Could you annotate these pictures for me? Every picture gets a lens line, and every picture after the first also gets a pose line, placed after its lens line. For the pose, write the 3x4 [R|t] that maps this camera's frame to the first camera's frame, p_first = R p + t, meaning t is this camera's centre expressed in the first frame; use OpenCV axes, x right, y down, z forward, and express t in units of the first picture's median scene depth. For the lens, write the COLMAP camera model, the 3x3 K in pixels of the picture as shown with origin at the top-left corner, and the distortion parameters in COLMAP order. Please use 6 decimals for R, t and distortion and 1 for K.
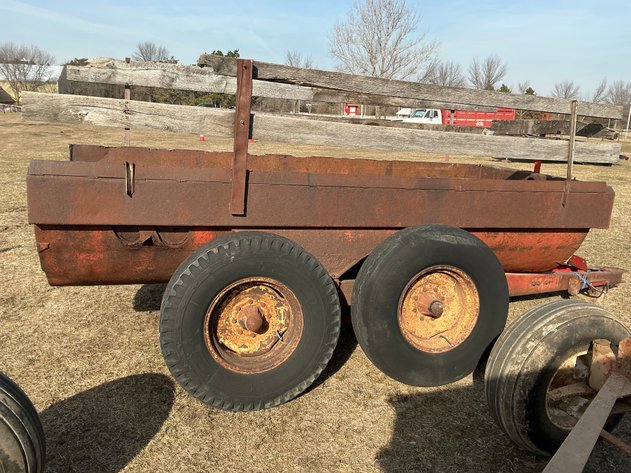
lens RADIAL K [[522.2, 0, 315.5], [0, 522.2, 236.5], [0, 0, 1]] dist [0.073119, -0.122486]
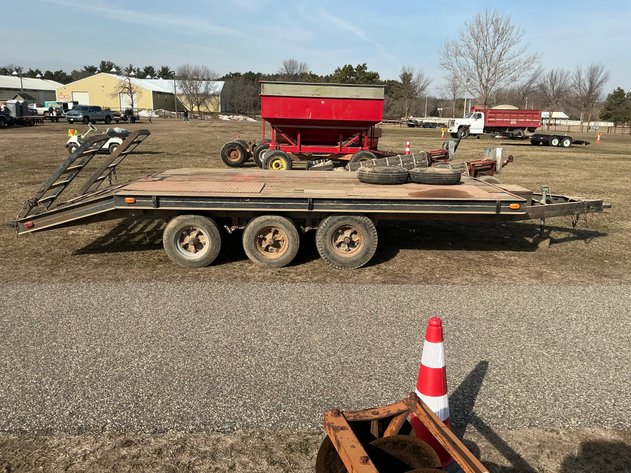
lens RADIAL K [[522.2, 0, 315.5], [0, 522.2, 236.5], [0, 0, 1]] dist [0.073119, -0.122486]
pose [[0.969493, 0.045262, -0.240905, 0.056959], [-0.047627, 0.998857, -0.003998, 0.048676], [0.240448, 0.015350, 0.970541, -0.197150]]
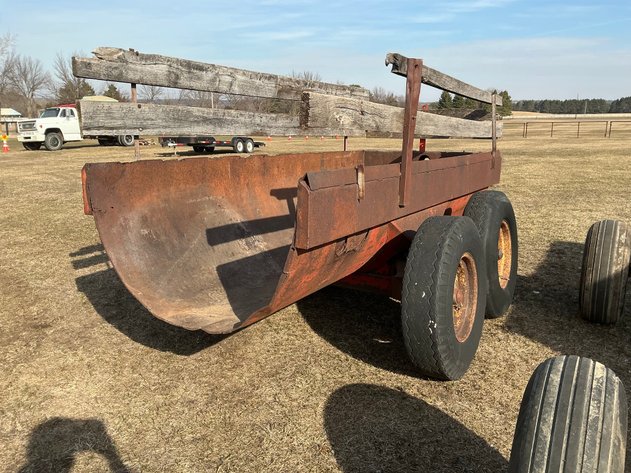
lens RADIAL K [[522.2, 0, 315.5], [0, 522.2, 236.5], [0, 0, 1]] dist [0.073119, -0.122486]
pose [[0.732269, -0.191368, 0.653575, -0.045170], [0.187897, 0.979228, 0.076199, -0.004390], [-0.654581, 0.067006, 0.753017, 0.014918]]
